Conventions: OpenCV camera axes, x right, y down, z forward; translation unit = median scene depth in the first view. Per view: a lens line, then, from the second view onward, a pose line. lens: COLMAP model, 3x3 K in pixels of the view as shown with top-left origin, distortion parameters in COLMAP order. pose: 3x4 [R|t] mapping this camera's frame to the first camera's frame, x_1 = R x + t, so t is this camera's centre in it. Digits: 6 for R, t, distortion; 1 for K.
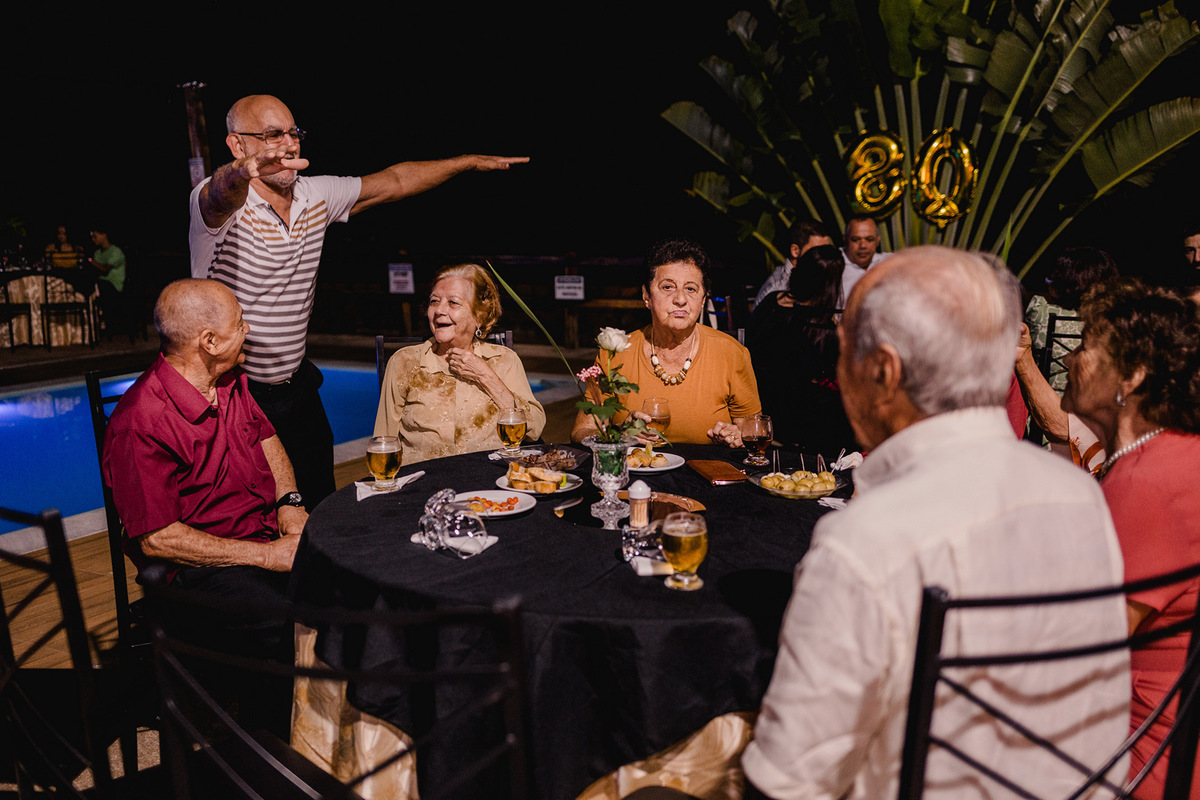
lens RADIAL K [[1199.8, 0, 600.0], [0, 1199.8, 400.0], [0, 0, 1]] dist [0.009255, -0.007369]
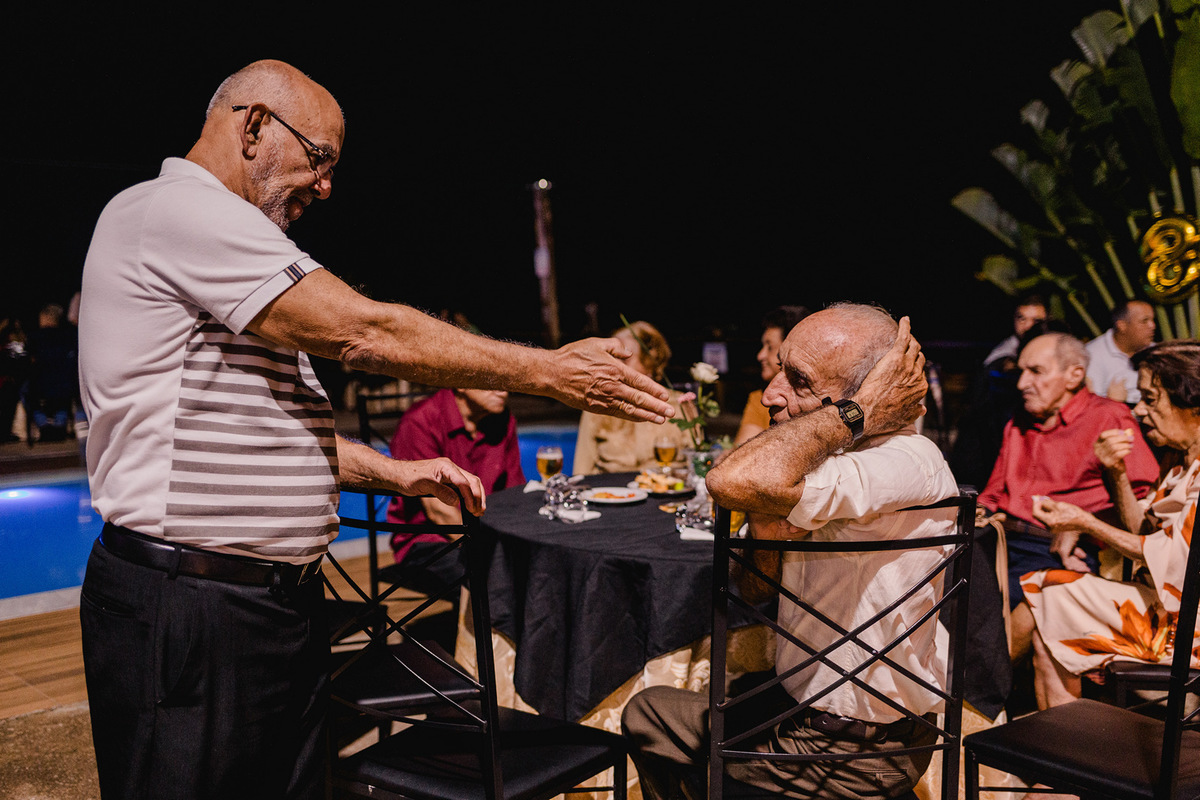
lens RADIAL K [[1199.8, 0, 600.0], [0, 1199.8, 400.0], [0, 0, 1]] dist [0.009255, -0.007369]
pose [[0.956492, 0.026498, -0.290553, 0.073890], [-0.047716, 0.996666, -0.066185, 0.018316], [0.287831, 0.077170, 0.954567, -0.074002]]
